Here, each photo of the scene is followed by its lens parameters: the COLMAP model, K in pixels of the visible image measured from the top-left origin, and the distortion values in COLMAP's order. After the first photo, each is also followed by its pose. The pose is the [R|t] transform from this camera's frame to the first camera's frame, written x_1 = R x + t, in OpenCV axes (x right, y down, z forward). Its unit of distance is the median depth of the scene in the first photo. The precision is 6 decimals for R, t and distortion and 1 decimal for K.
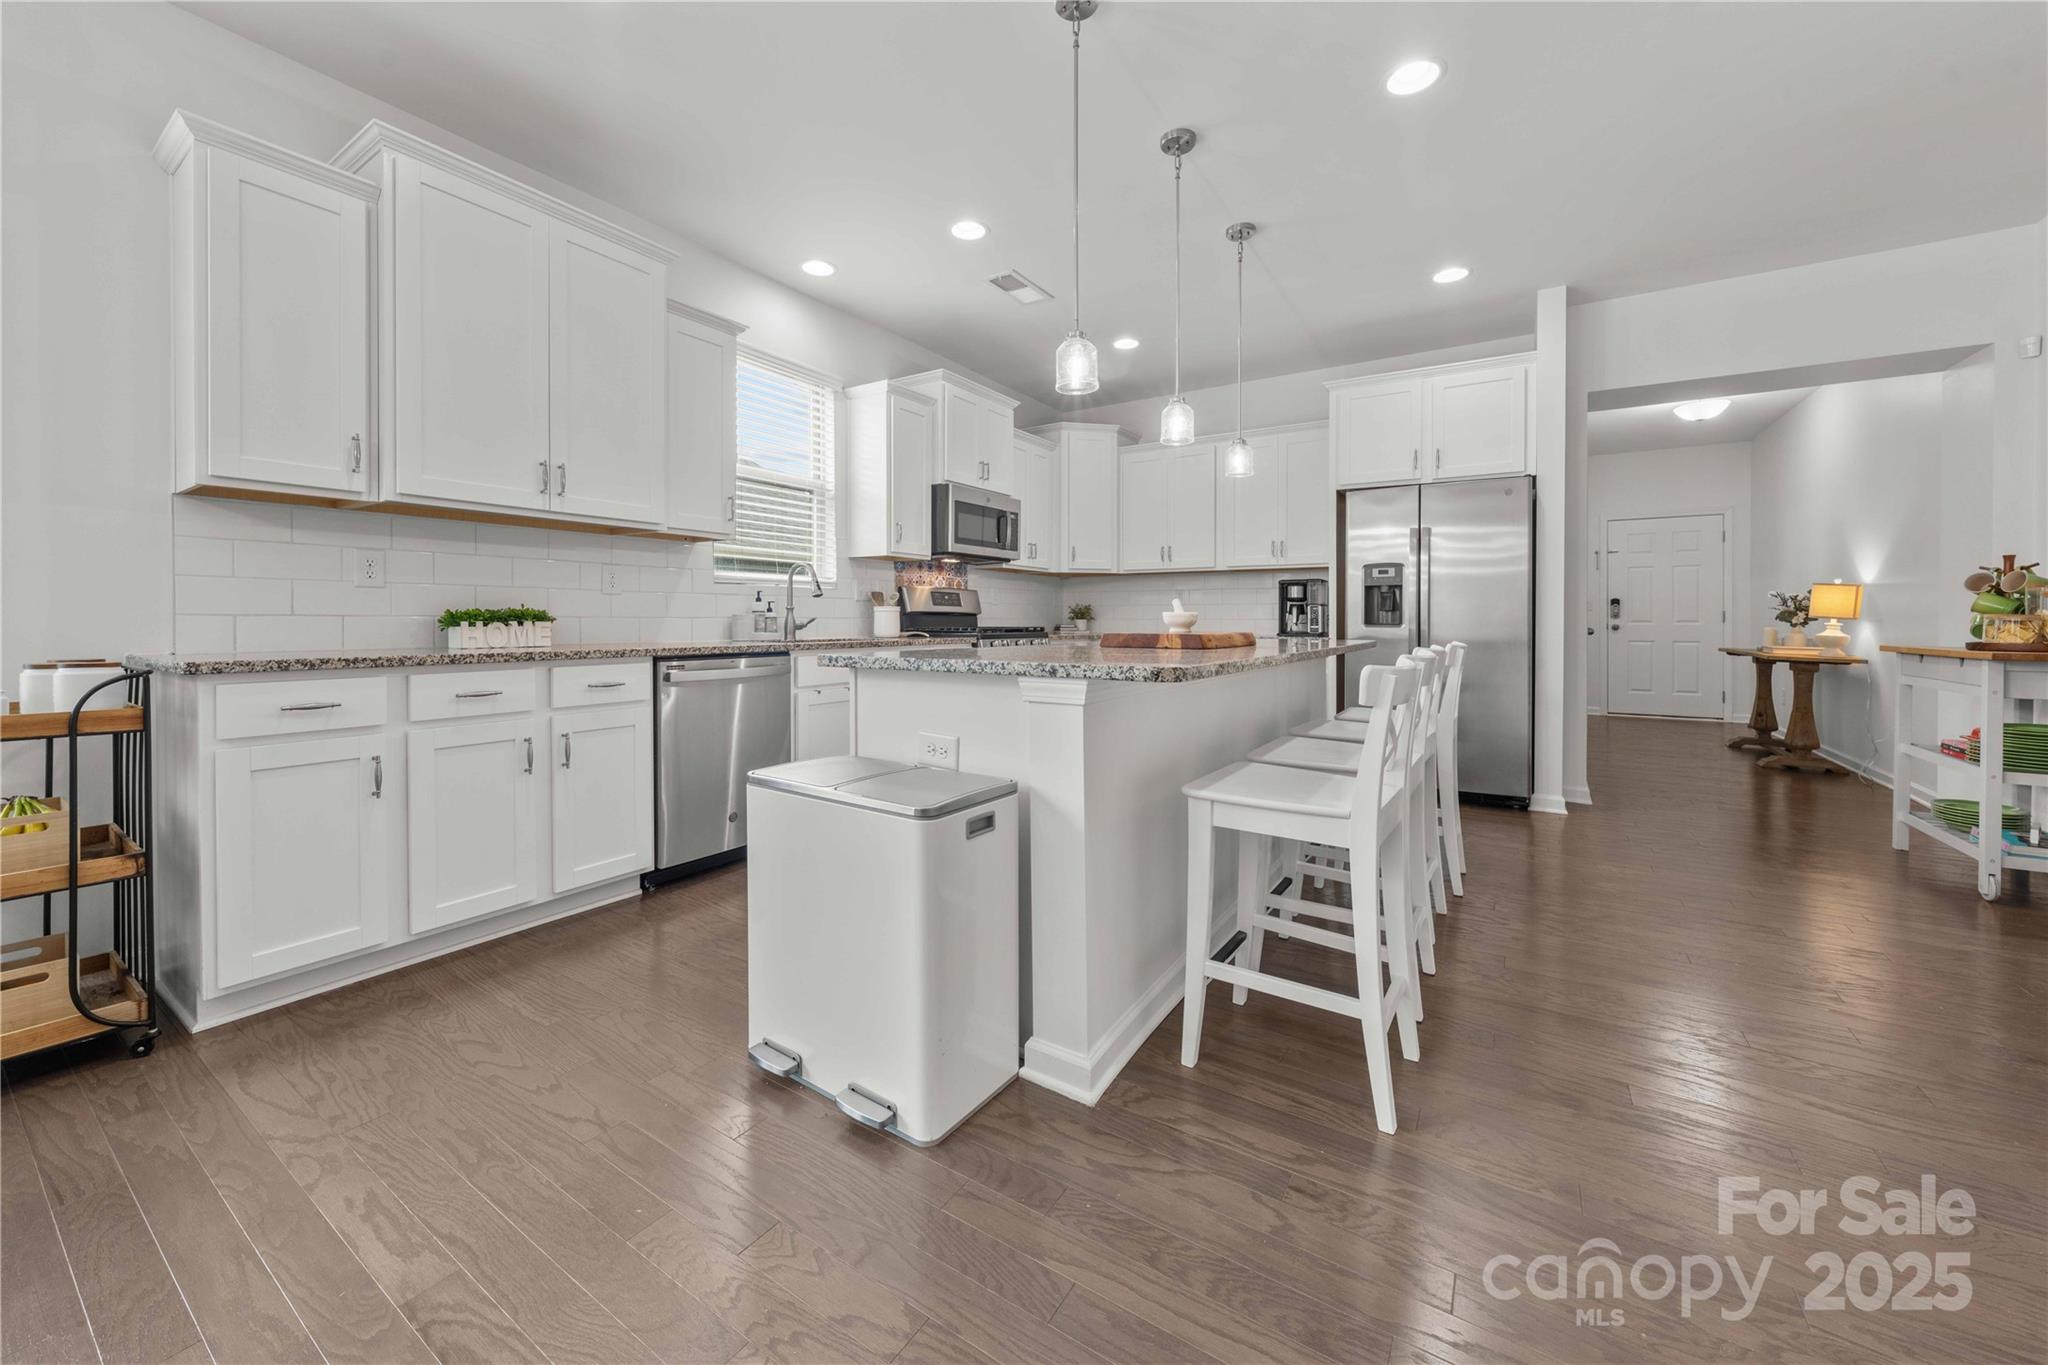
lens RADIAL K [[768.5, 0, 1018.5], [0, 768.5, 623.1], [0, 0, 1]] dist [-0.001012, -0.000034]
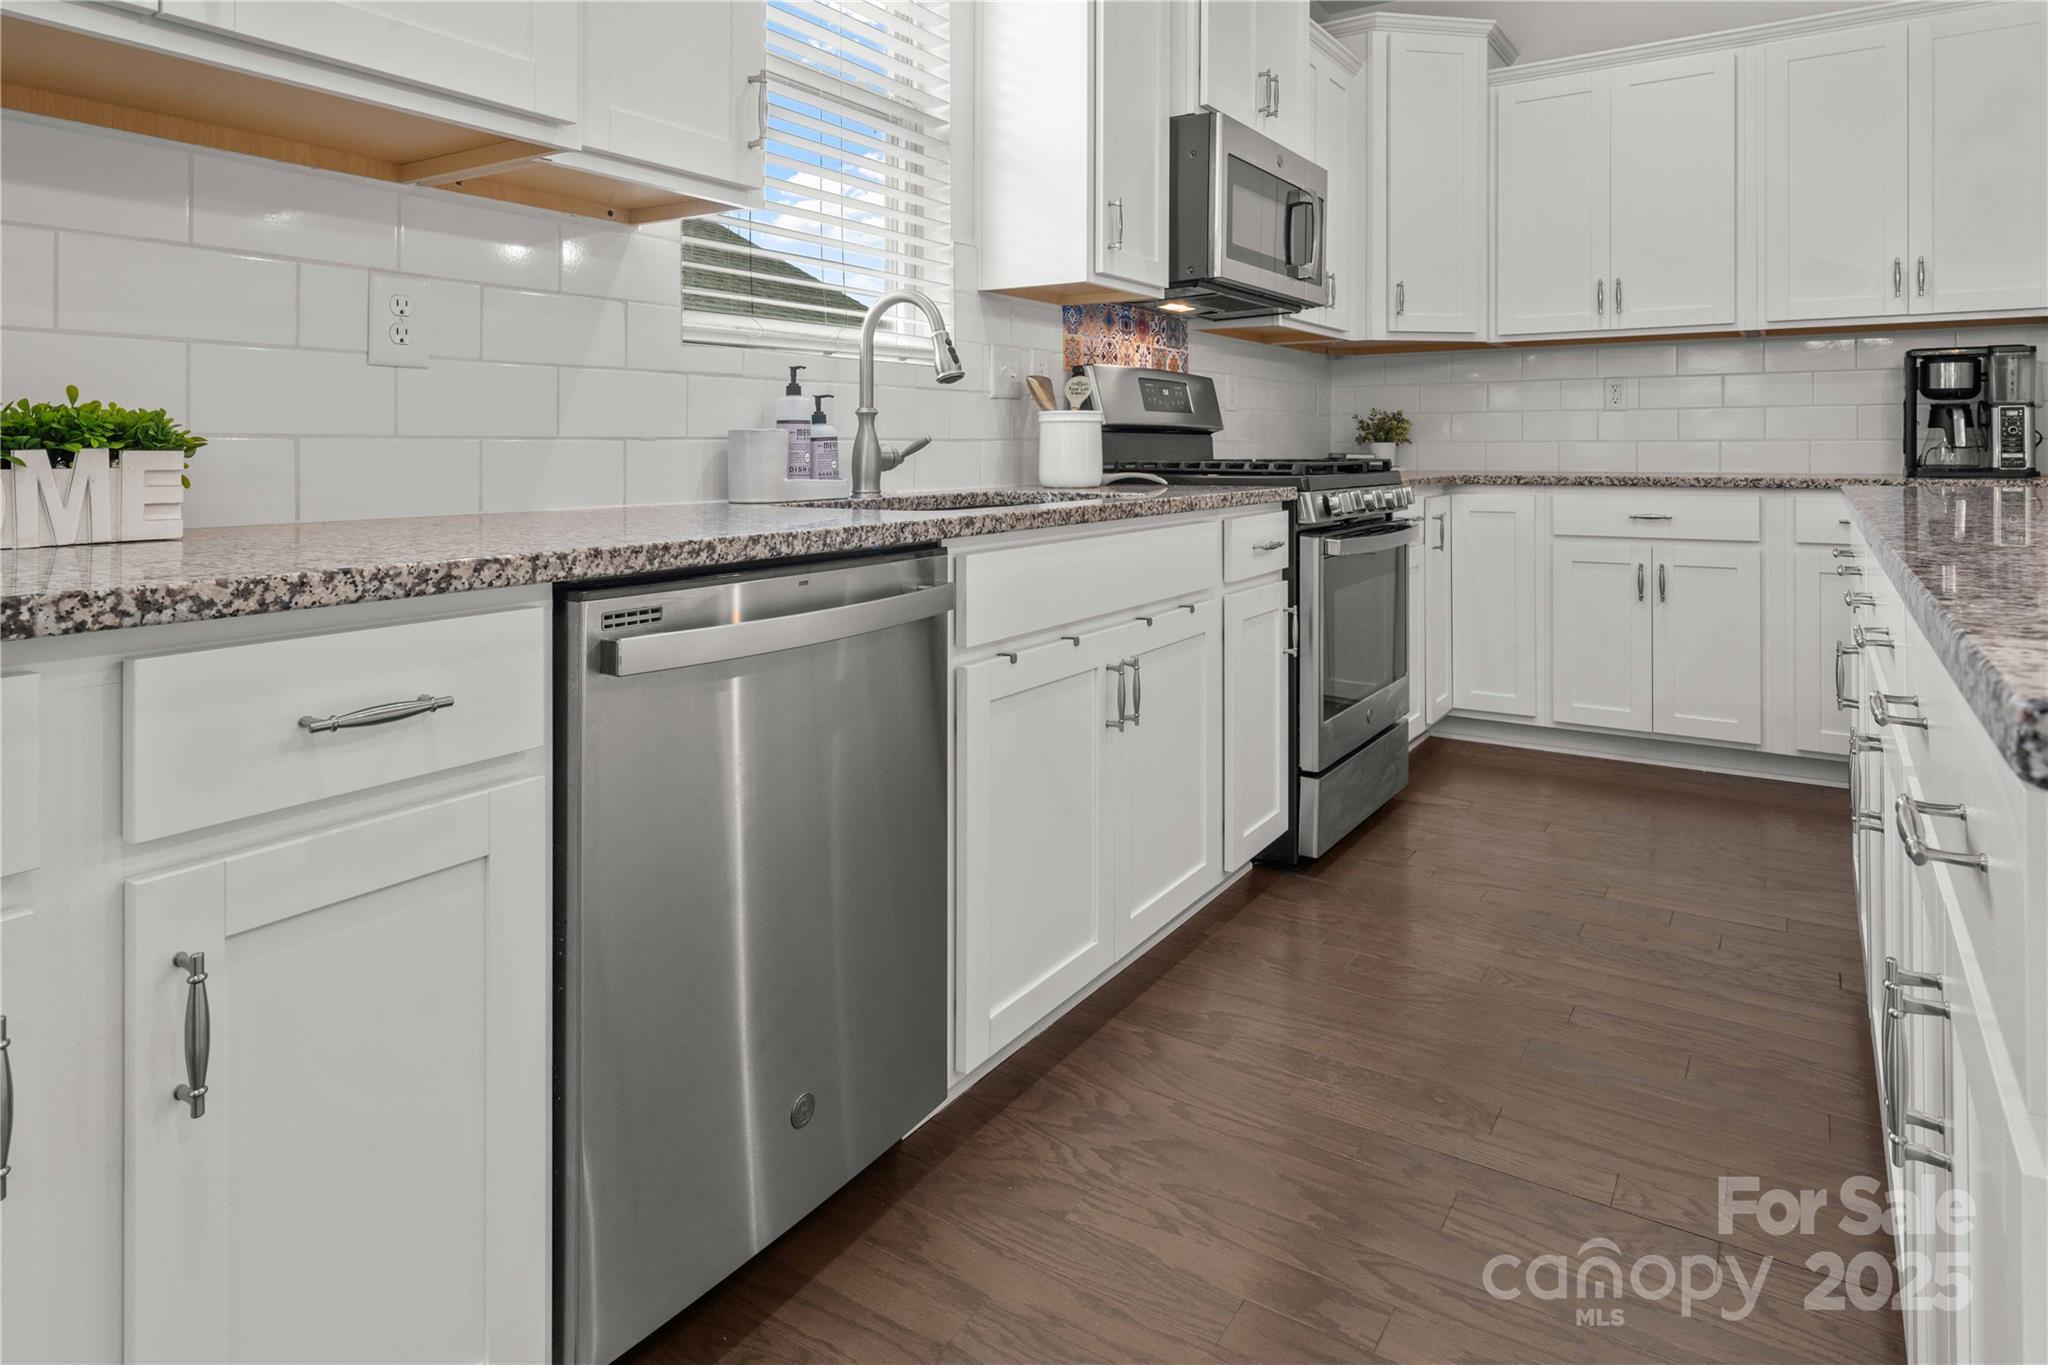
lens RADIAL K [[1196.9, 0, 1023.9], [0, 1196.9, 441.1], [0, 0, 1]] dist [0.012607, 0.000831]
pose [[0.999972, -0.004568, -0.005954, -0.191040], [0.004520, 0.999958, -0.007954, -0.000491], [0.005990, 0.007927, 0.999951, 0.359953]]
